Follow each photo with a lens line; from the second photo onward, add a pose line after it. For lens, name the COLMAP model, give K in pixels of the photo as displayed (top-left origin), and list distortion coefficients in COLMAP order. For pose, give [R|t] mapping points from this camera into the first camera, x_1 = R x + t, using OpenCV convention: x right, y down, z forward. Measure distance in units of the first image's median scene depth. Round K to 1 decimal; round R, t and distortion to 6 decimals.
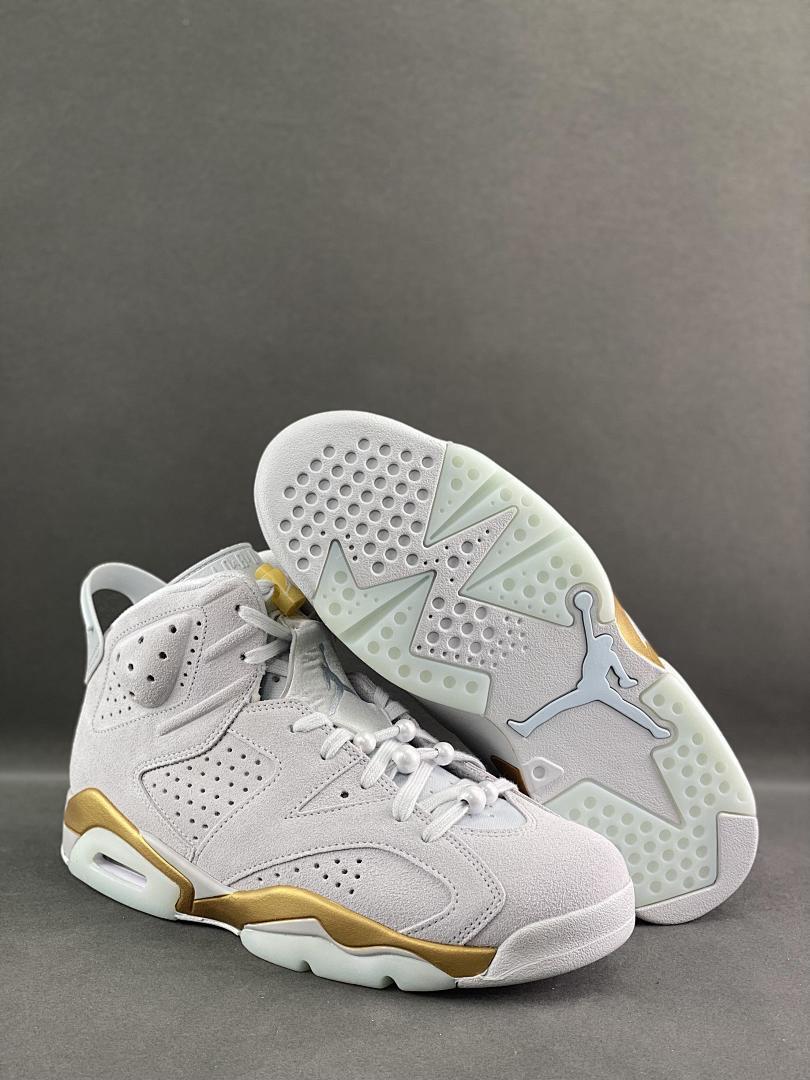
lens RADIAL K [[1577.8, 0, 429.7], [0, 1577.8, 541.3], [0, 0, 1]] dist [0.038689, 0.113844]
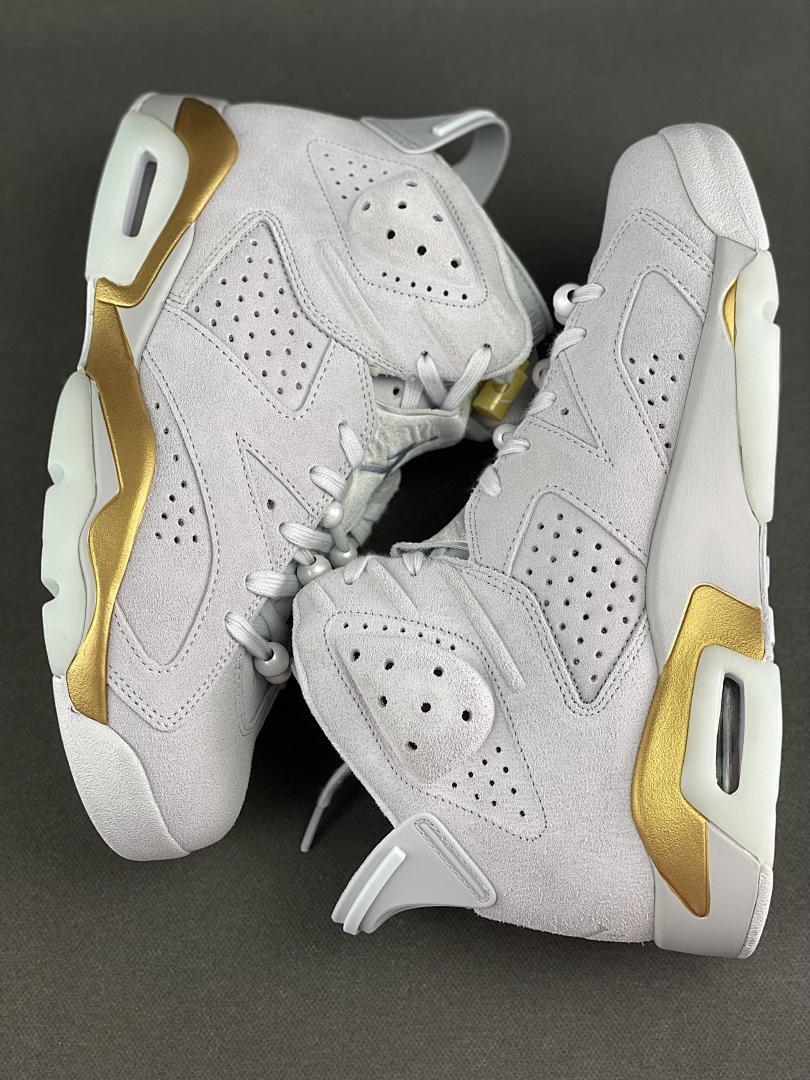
lens RADIAL K [[1577.8, 0, 429.7], [0, 1577.8, 541.3], [0, 0, 1]] dist [0.038689, 0.113844]
pose [[0.042485, 0.977776, 0.205300, -0.187335], [-0.997866, 0.051723, -0.039843, 0.106346], [-0.049576, -0.203170, 0.977888, 0.192660]]
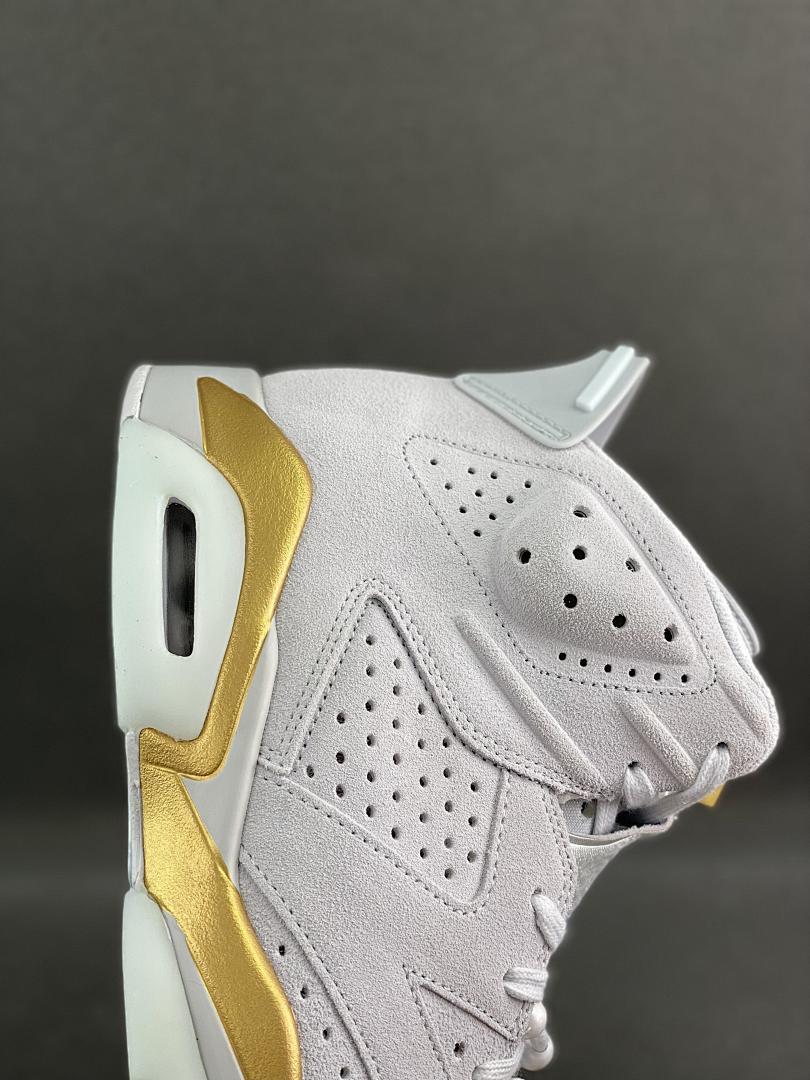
lens RADIAL K [[1577.8, 0, 429.7], [0, 1577.8, 541.3], [0, 0, 1]] dist [0.038689, 0.113844]
pose [[0.108623, 0.941135, 0.320104, -0.369056], [-0.966430, 0.175400, -0.187744, 0.227593], [-0.232839, -0.288965, 0.928593, 0.522644]]
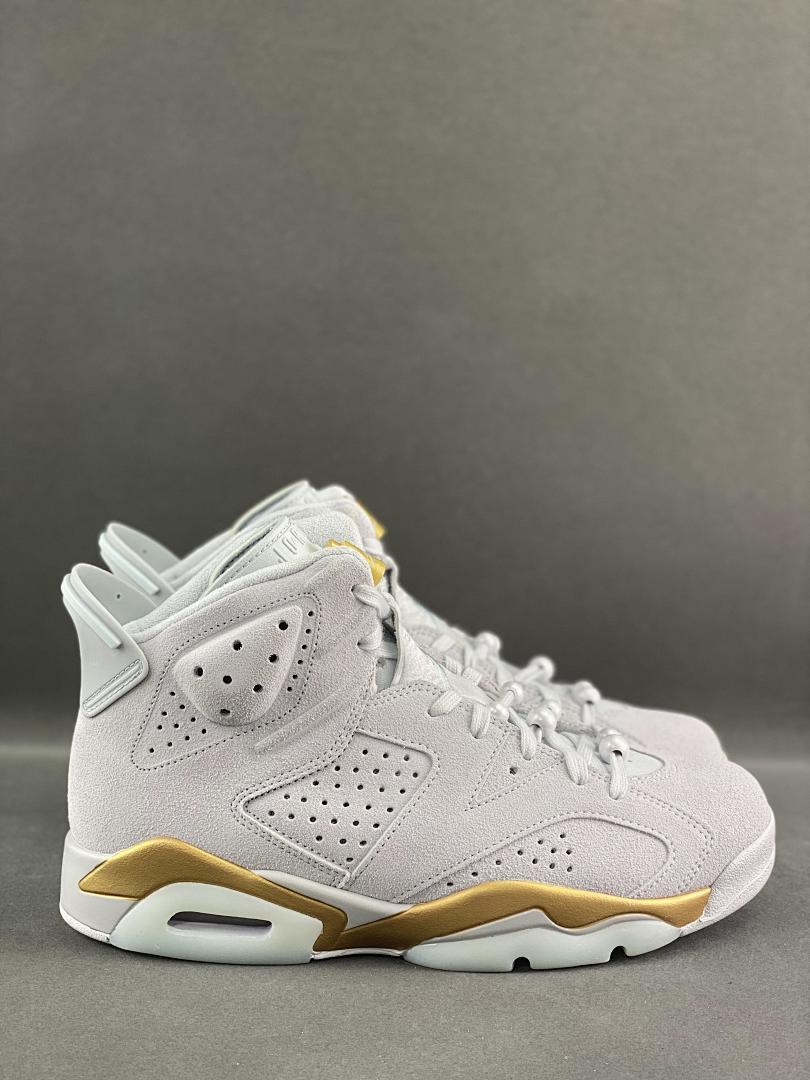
lens RADIAL K [[1577.8, 0, 429.7], [0, 1577.8, 541.3], [0, 0, 1]] dist [0.038689, 0.113844]
pose [[0.812101, -0.129887, 0.568877, -0.565541], [0.106061, 0.991529, 0.074980, -0.043165], [-0.573797, -0.000556, 0.818998, 0.263315]]
